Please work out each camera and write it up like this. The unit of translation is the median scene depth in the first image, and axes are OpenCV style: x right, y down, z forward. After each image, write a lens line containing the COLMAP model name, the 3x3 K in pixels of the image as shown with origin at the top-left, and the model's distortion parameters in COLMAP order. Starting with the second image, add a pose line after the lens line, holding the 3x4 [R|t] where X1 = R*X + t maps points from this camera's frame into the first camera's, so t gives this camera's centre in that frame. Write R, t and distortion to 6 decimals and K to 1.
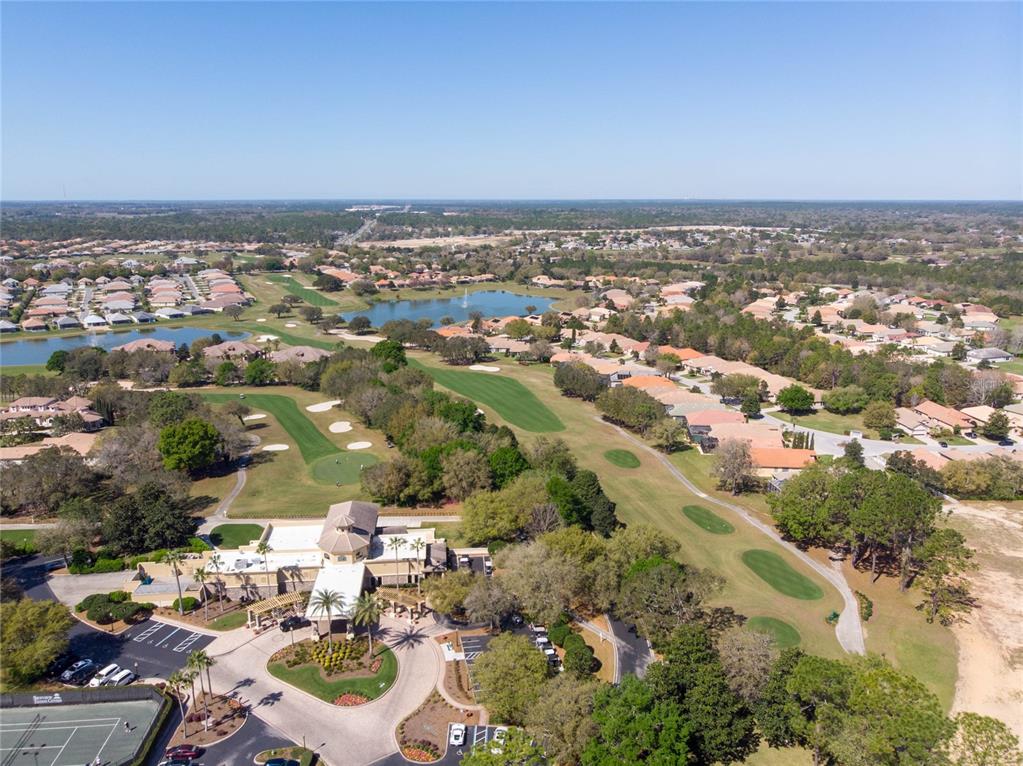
lens RADIAL K [[776.0, 0, 511.7], [0, 776.0, 383.7], [0, 0, 1]] dist [-0.010549, 0.013148]
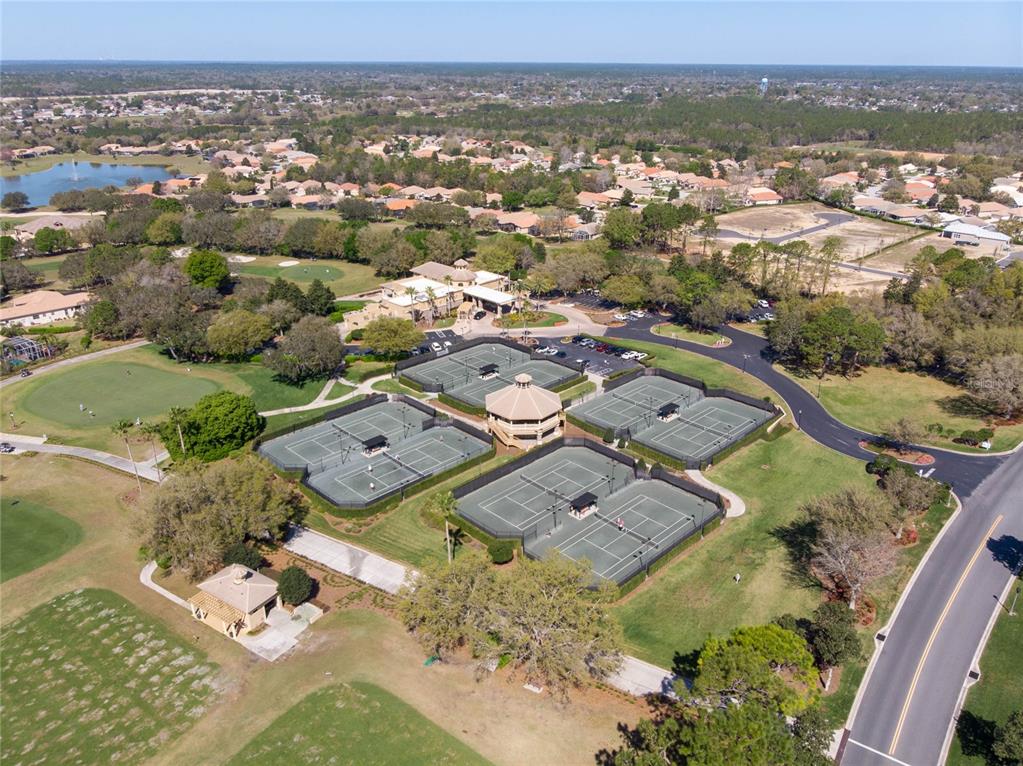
lens RADIAL K [[776.0, 0, 510.5], [0, 776.0, 381.6], [0, 0, 1]] dist [-0.010549, 0.013148]
pose [[0.760778, -0.243588, 0.601567, -1.362866], [0.145208, 0.967283, 0.208035, 0.100920], [-0.632560, -0.070916, 0.771258, -0.427728]]
